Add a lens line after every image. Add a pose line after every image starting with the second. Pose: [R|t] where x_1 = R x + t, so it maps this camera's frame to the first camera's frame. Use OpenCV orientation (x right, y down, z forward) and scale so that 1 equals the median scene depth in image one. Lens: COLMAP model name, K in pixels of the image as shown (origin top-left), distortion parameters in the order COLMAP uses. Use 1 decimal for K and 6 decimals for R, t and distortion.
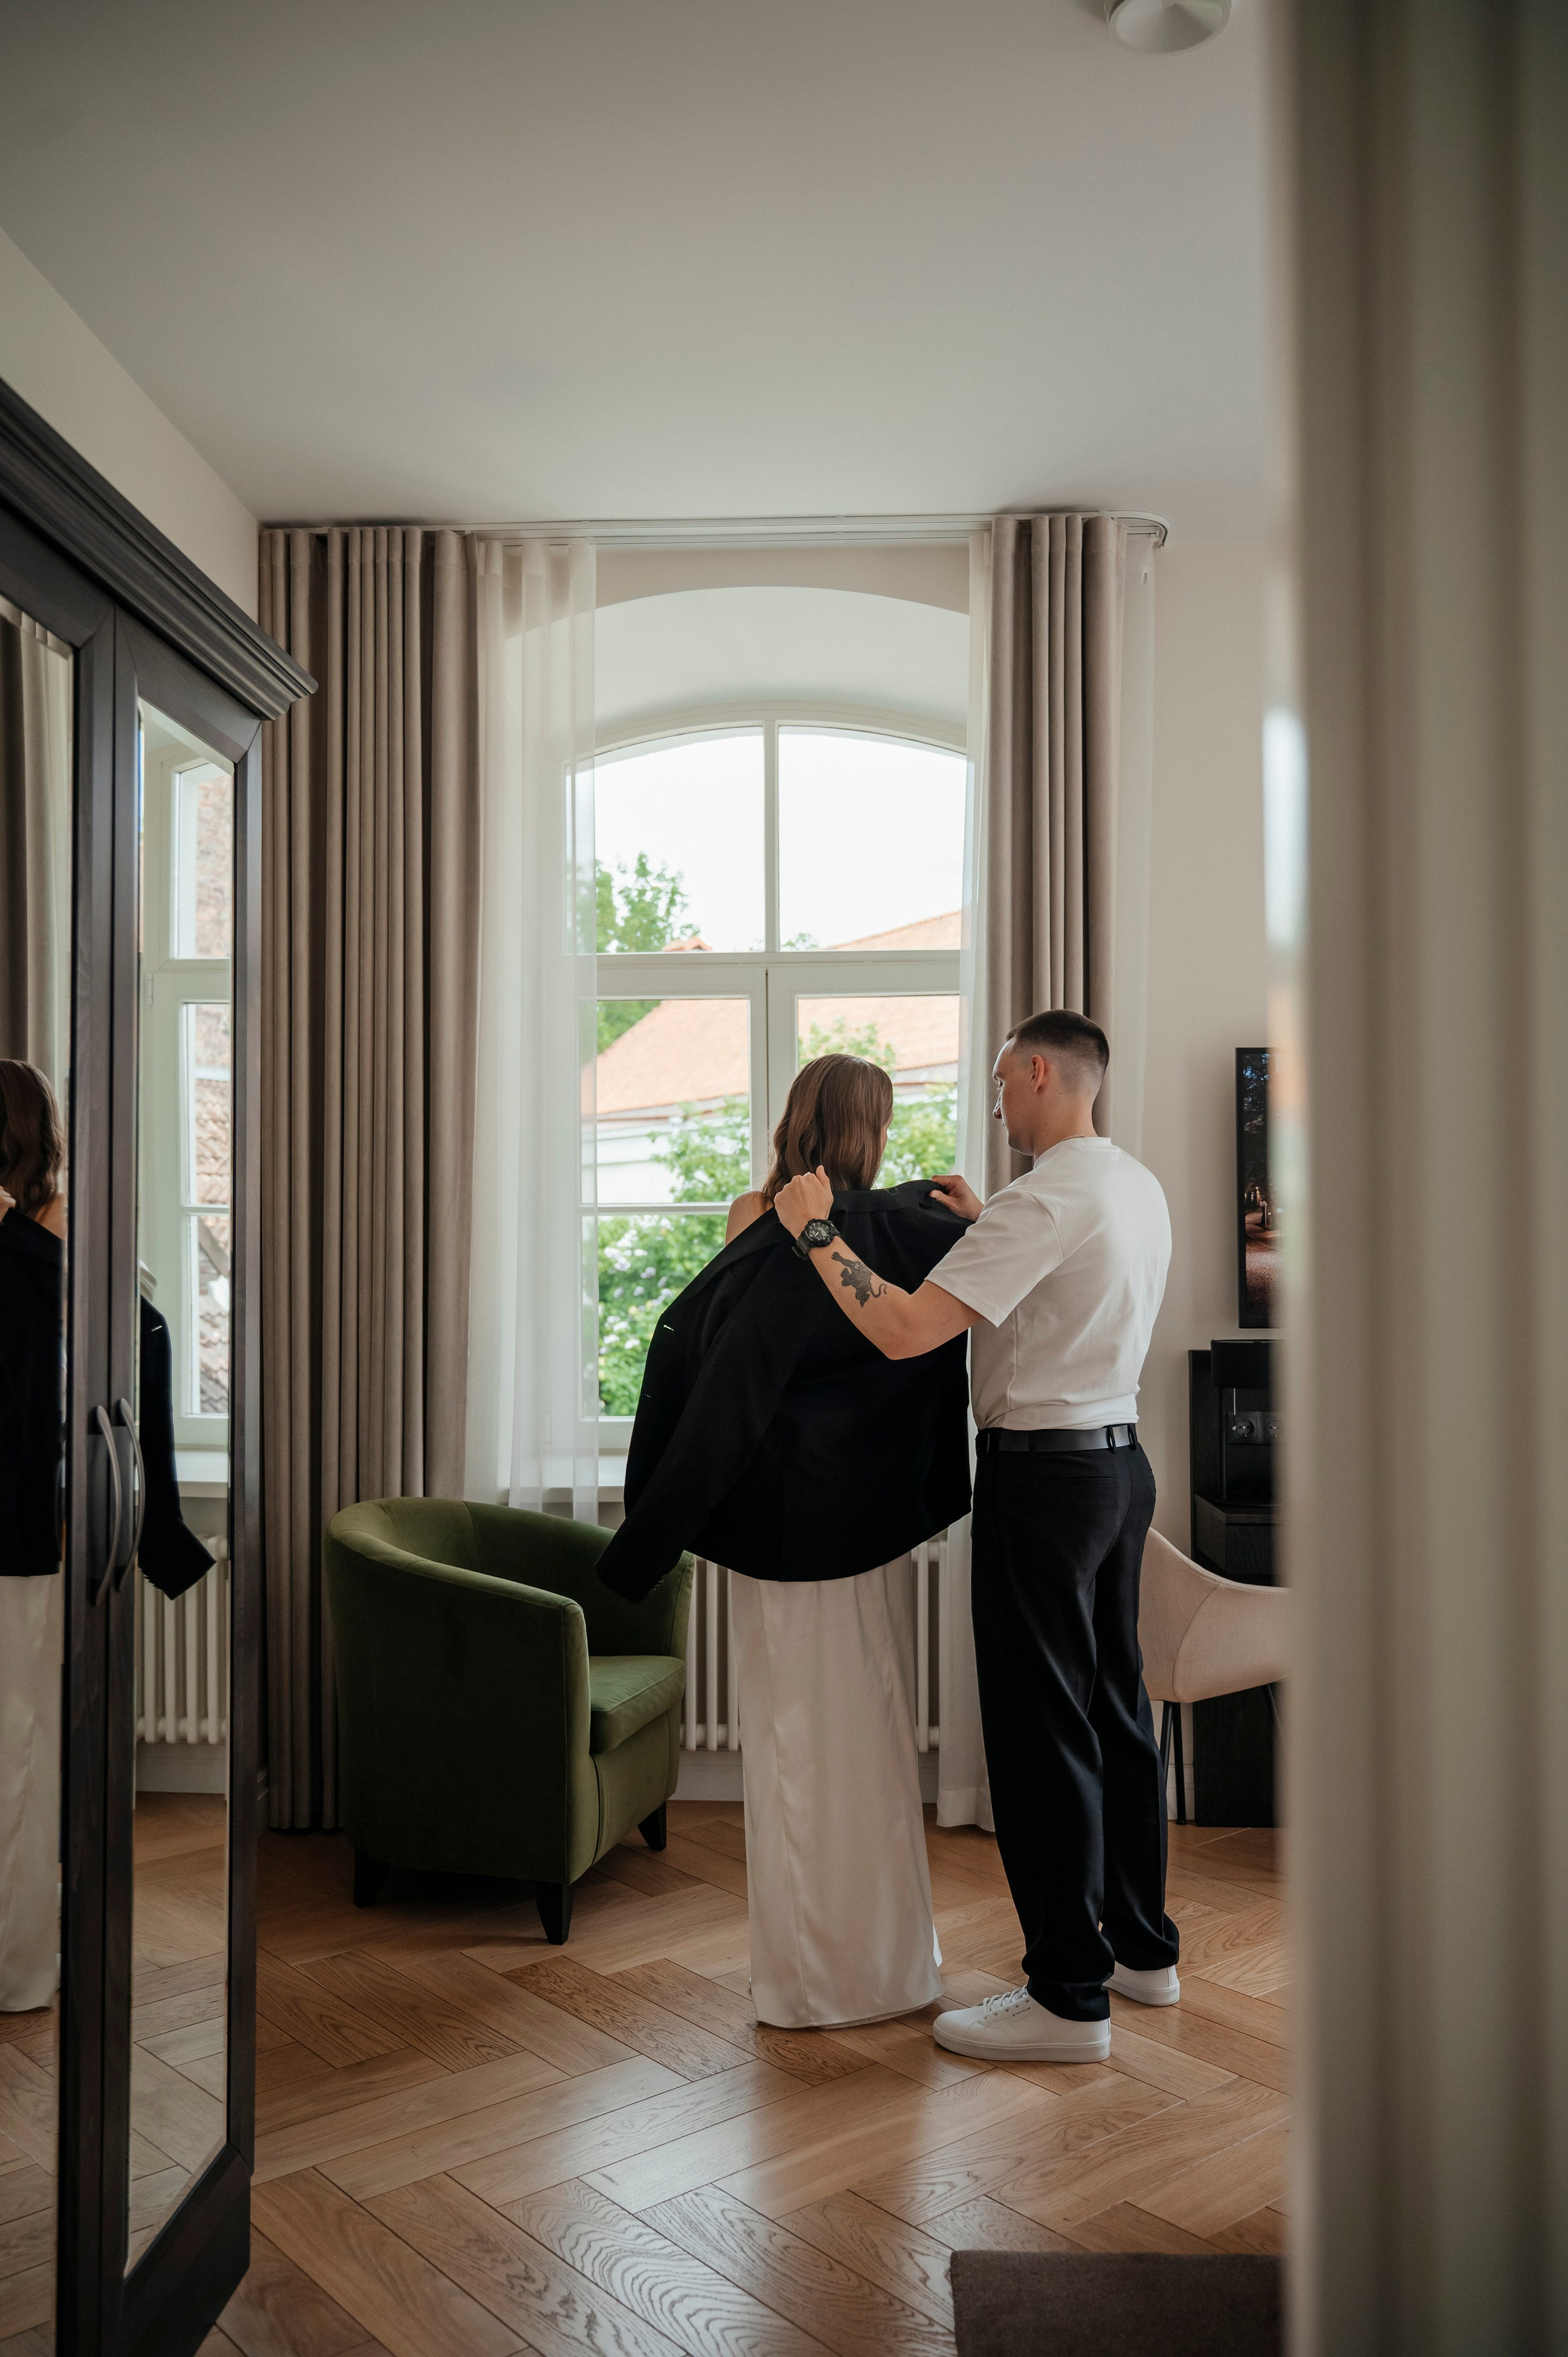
lens RADIAL K [[1982.4, 0, 774.8], [0, 1982.4, 1186.5], [0, 0, 1]] dist [-0.001229, 0.001270]
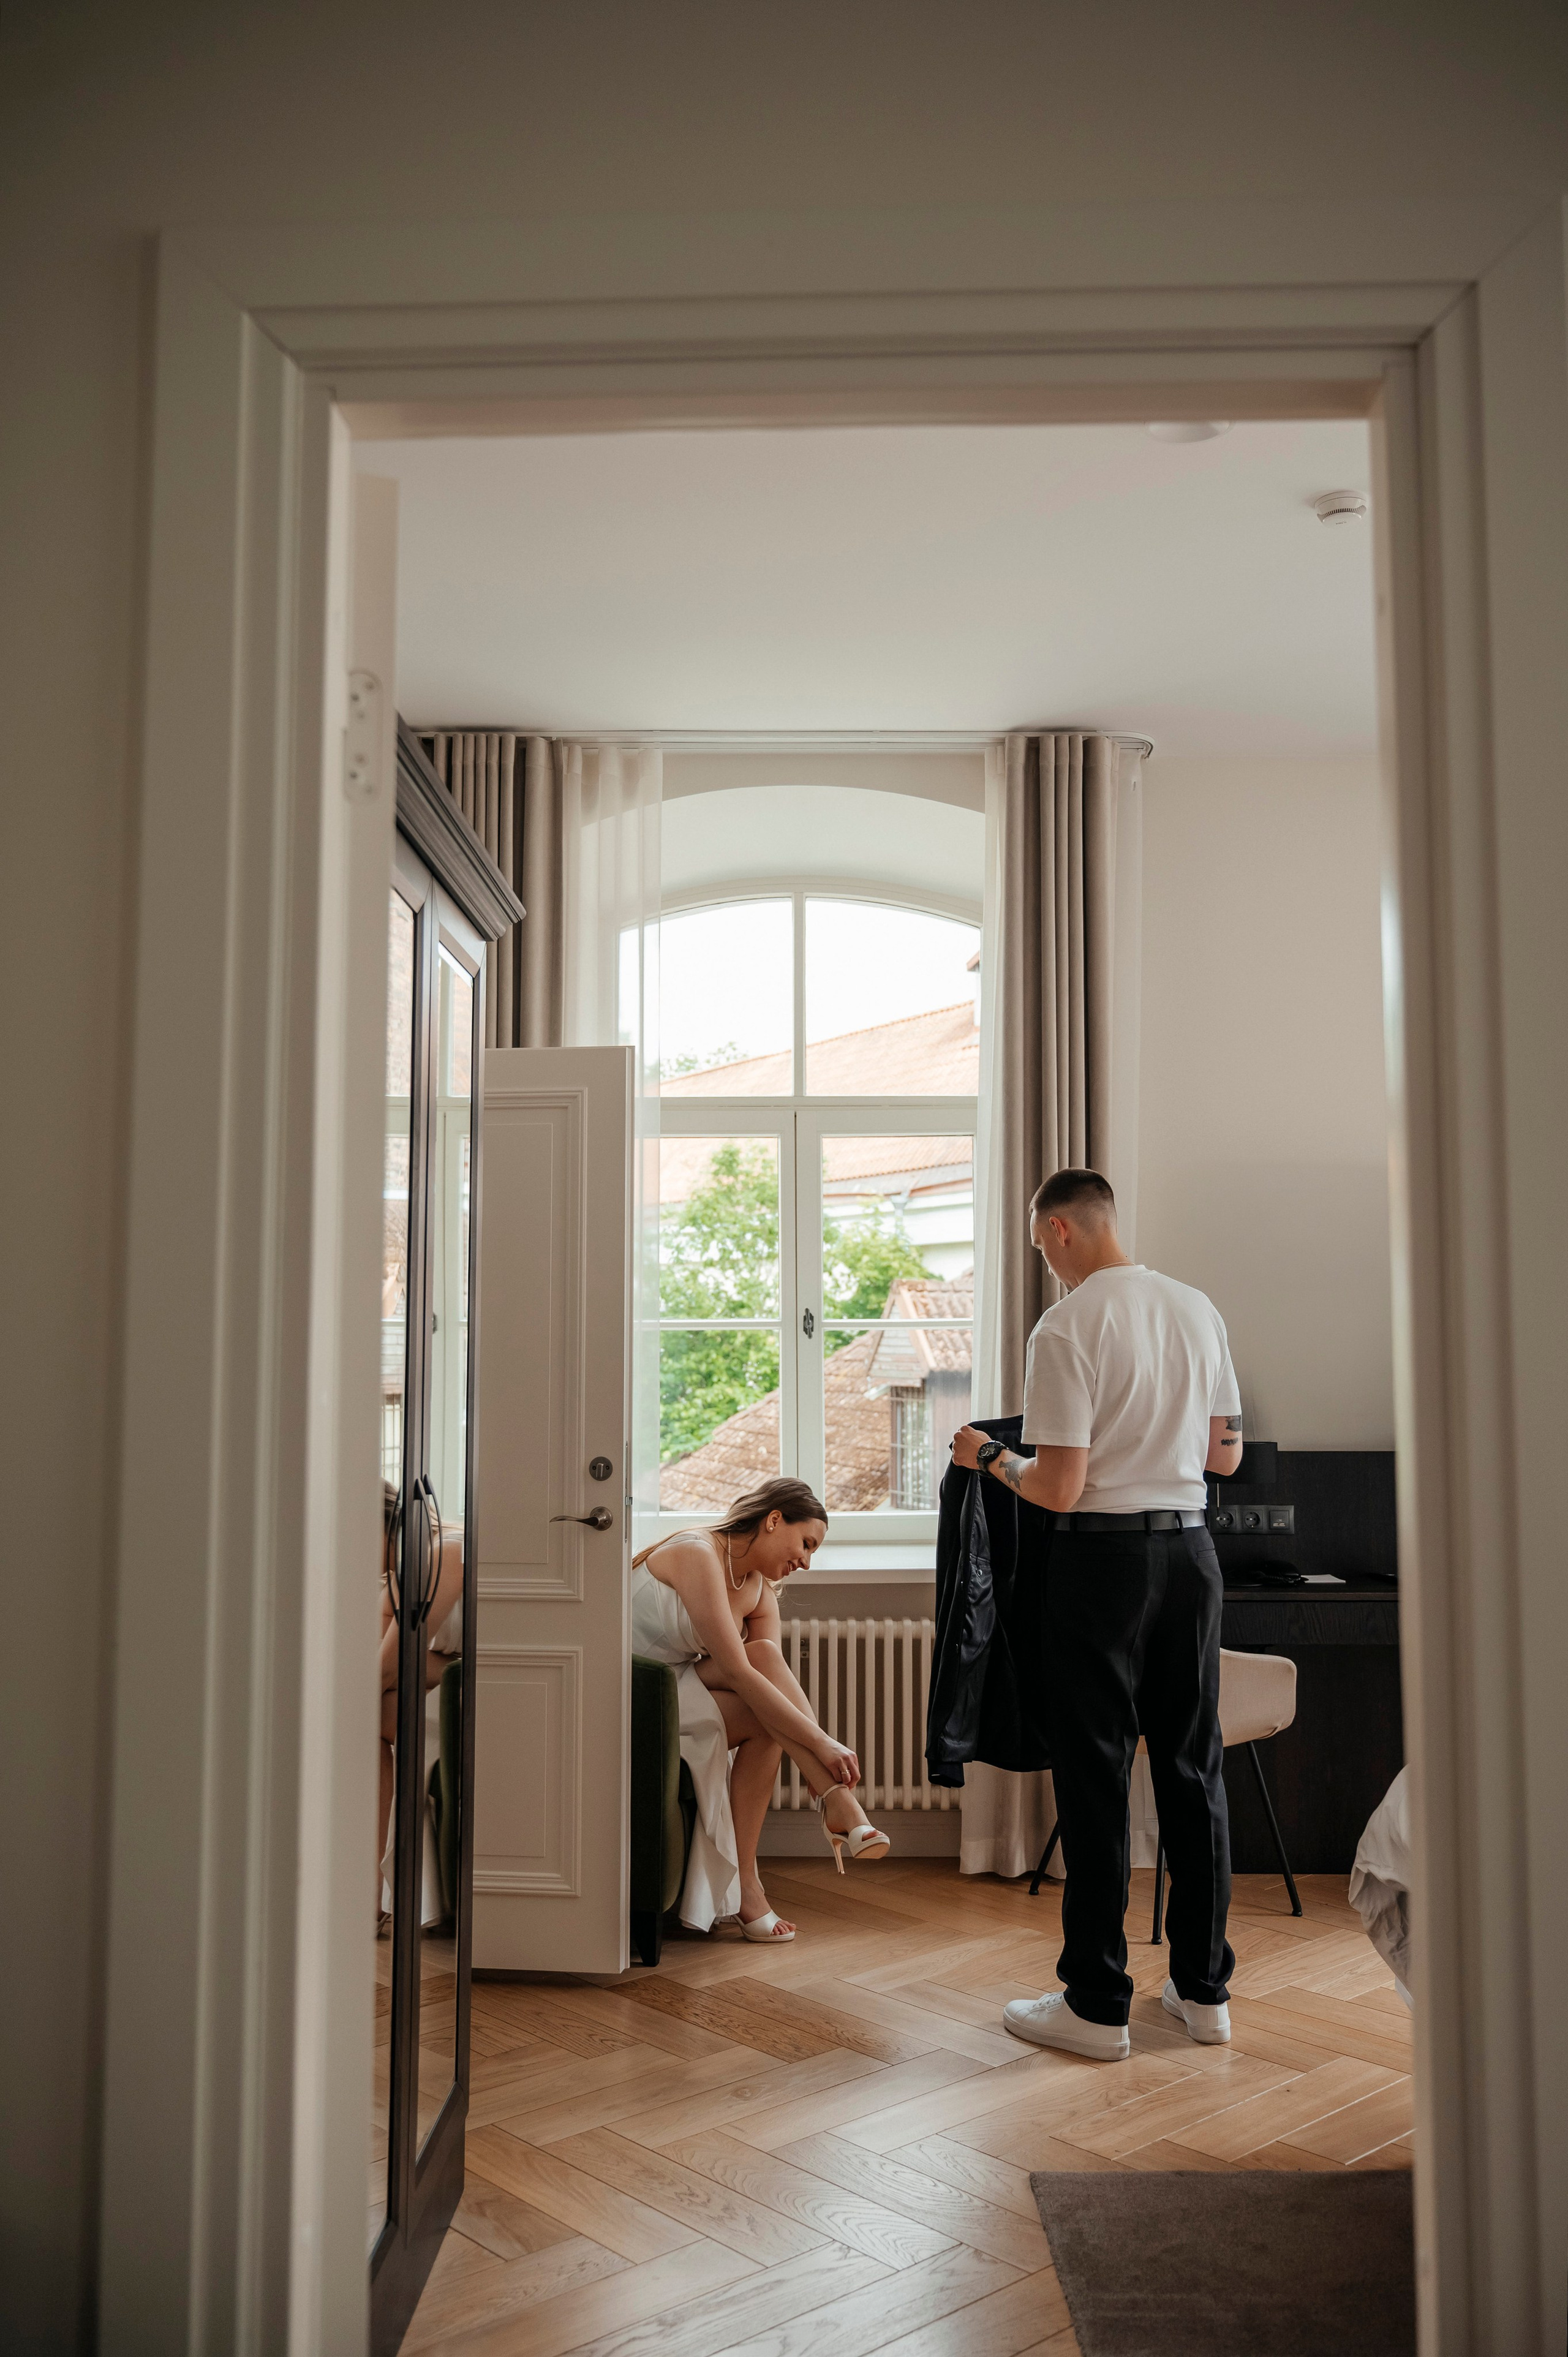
lens RADIAL K [[1982.4, 0, 792.1], [0, 1982.4, 1168.6], [0, 0, 1]] dist [-0.001229, 0.001270]
pose [[0.999164, 0.008577, 0.039969, -0.061068], [-0.005985, 0.997899, -0.064509, -0.005184], [-0.040438, 0.064216, 0.997116, -0.146128]]
